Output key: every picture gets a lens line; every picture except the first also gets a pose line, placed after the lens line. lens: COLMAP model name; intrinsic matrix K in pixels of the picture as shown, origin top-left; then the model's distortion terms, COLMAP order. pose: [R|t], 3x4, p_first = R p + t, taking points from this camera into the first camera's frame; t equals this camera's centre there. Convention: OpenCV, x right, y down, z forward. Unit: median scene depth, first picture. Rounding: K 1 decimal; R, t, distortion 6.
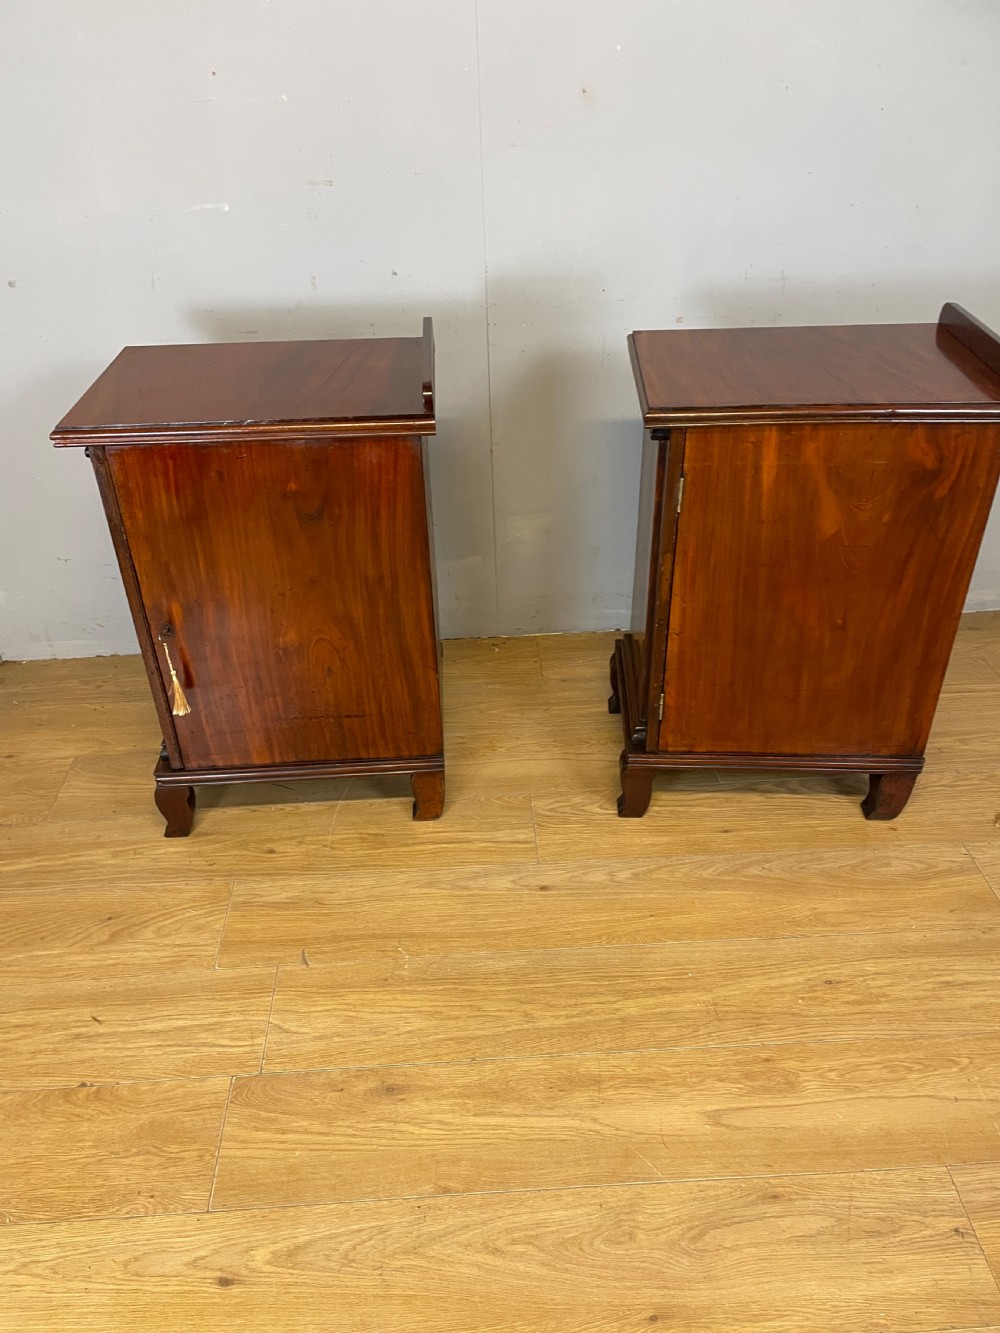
lens RADIAL K [[1008.3, 0, 489.8], [0, 1008.3, 677.8], [0, 0, 1]] dist [0.098174, -0.123893]
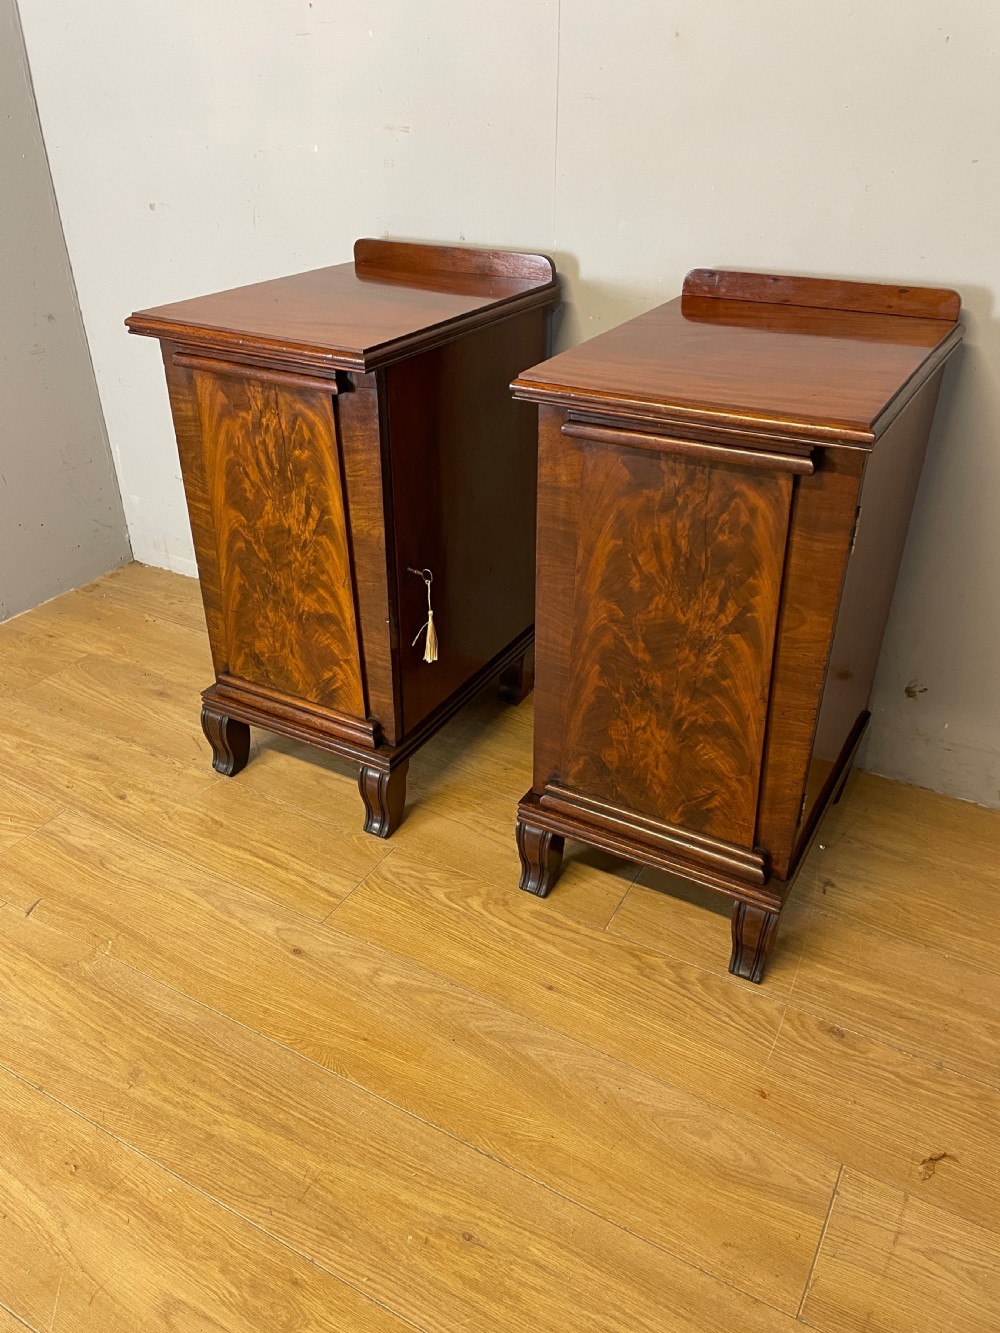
lens RADIAL K [[1008.3, 0, 498.1], [0, 1008.3, 654.3], [0, 0, 1]] dist [0.098174, -0.123893]
pose [[0.844360, 0.292812, -0.448684, 0.543114], [-0.318118, 0.947842, 0.019910, -0.099206], [0.431112, 0.125924, 0.893468, 0.329678]]
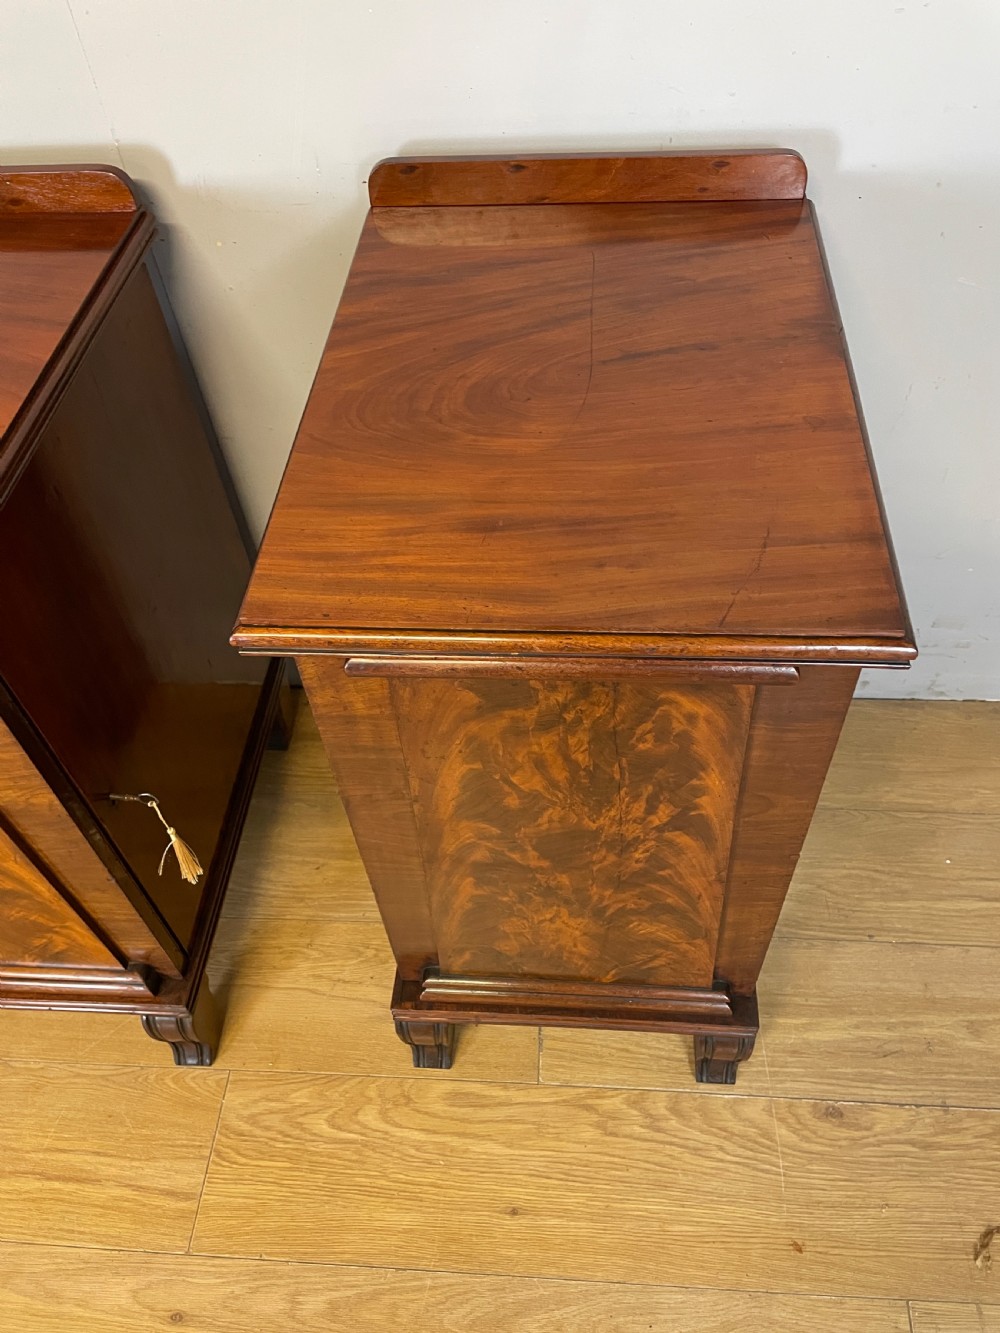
lens RADIAL K [[1009.9, 0, 509.8], [0, 1009.9, 657.2], [0, 0, 1]] dist [0.079182, -0.100168]
pose [[0.993448, 0.072910, -0.088003, 0.302598], [-0.045285, 0.958163, 0.282617, -0.384046], [0.104927, -0.276780, 0.955187, 0.605280]]
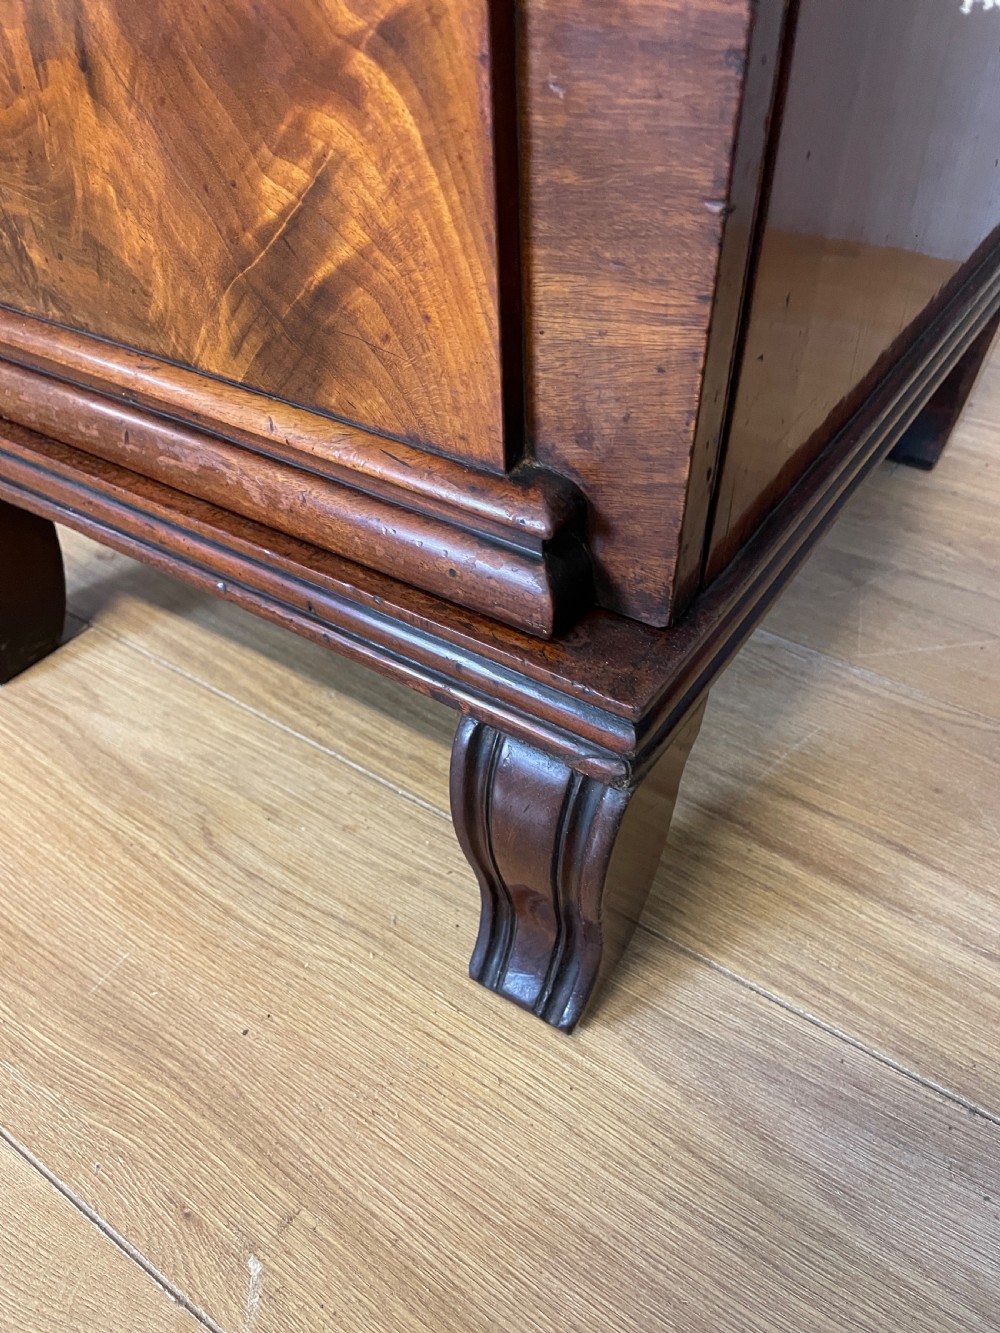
lens RADIAL K [[1008.3, 0, 495.8], [0, 1008.3, 667.7], [0, 0, 1]] dist [0.098174, -0.123893]
pose [[0.790300, 0.417262, -0.448686, -0.014218], [-0.347532, 0.908358, 0.232608, 0.109834], [0.504626, -0.027897, 0.862887, 0.893738]]
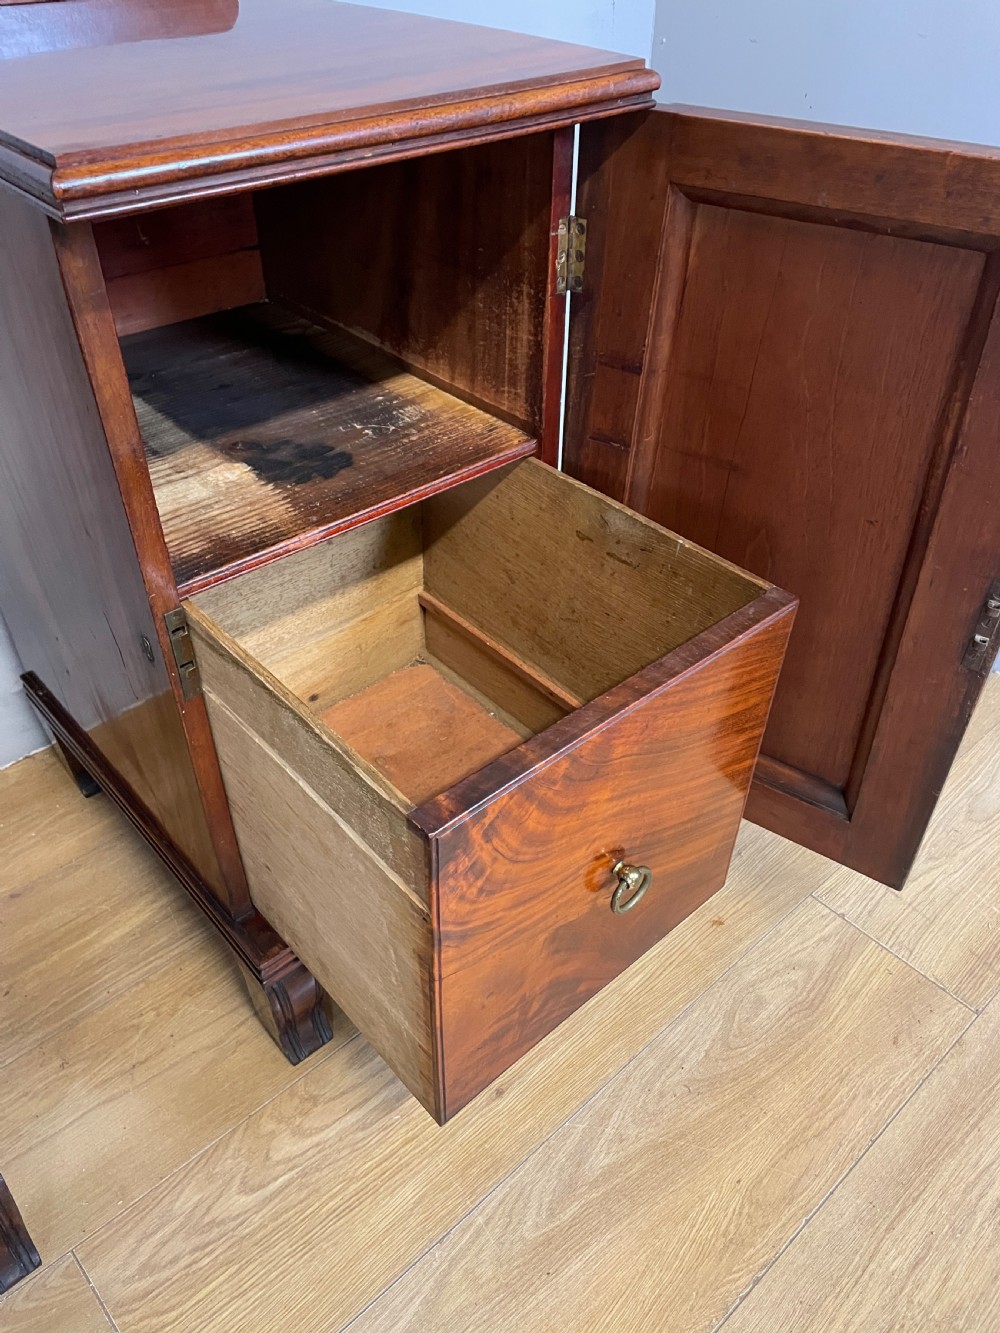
lens RADIAL K [[1008.3, 0, 499.1], [0, 1008.3, 657.0], [0, 0, 1]] dist [0.098174, -0.123893]
pose [[0.773180, -0.366444, 0.517601, 0.057561], [0.326430, 0.929701, 0.170584, -0.158507], [-0.543724, 0.037068, 0.838445, 0.664391]]
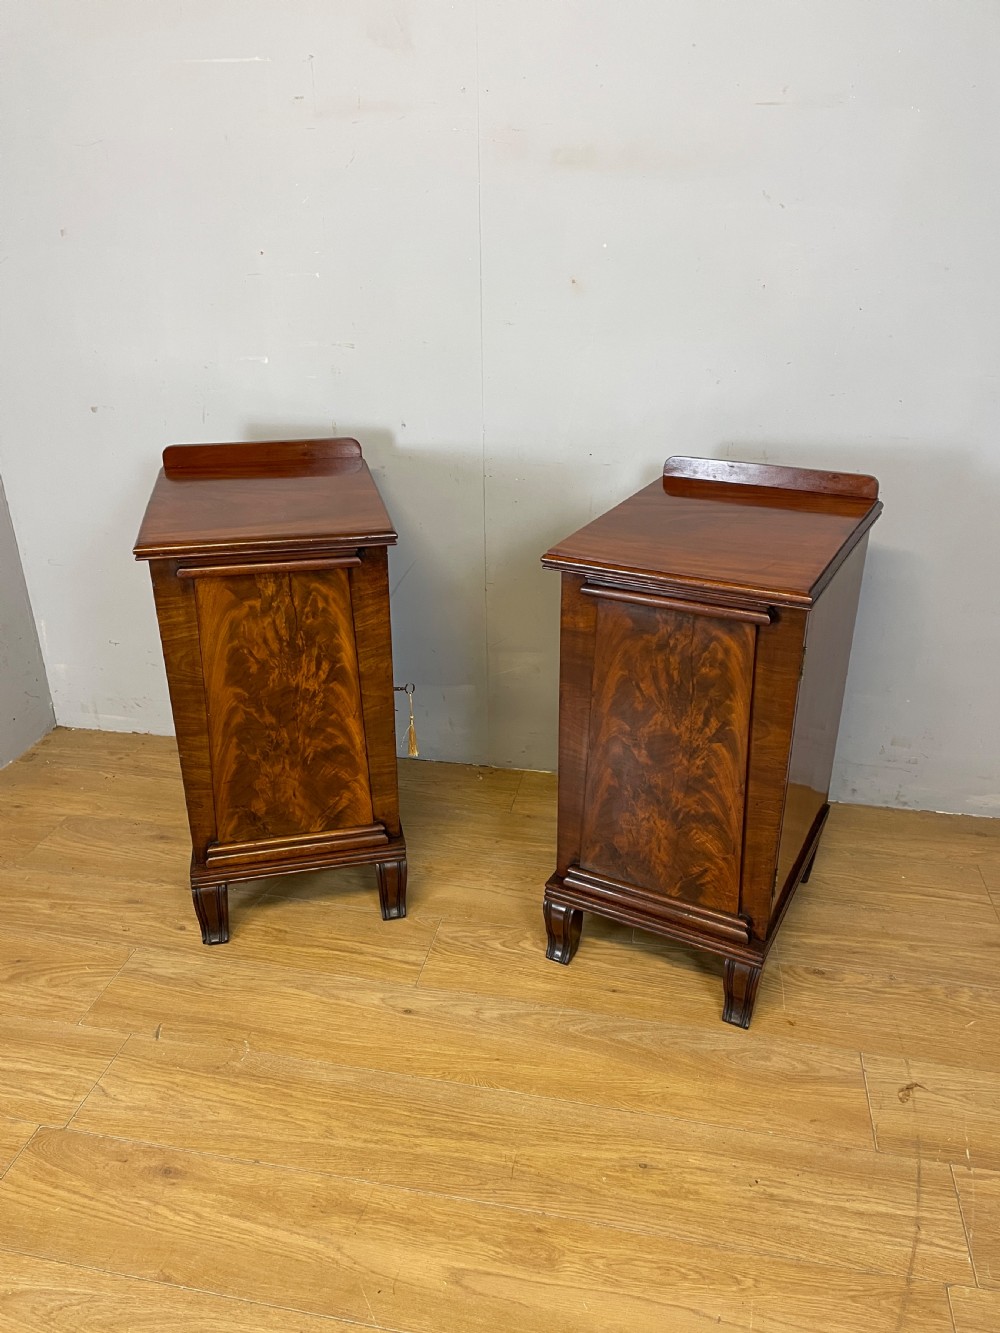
lens RADIAL K [[1008.3, 0, 498.8], [0, 1008.3, 665.9], [0, 0, 1]] dist [0.098174, -0.123893]
pose [[0.969261, 0.124332, -0.212309, 0.342809], [-0.156102, 0.977759, -0.140066, 0.001759], [0.190172, 0.168903, 0.967112, -0.012053]]
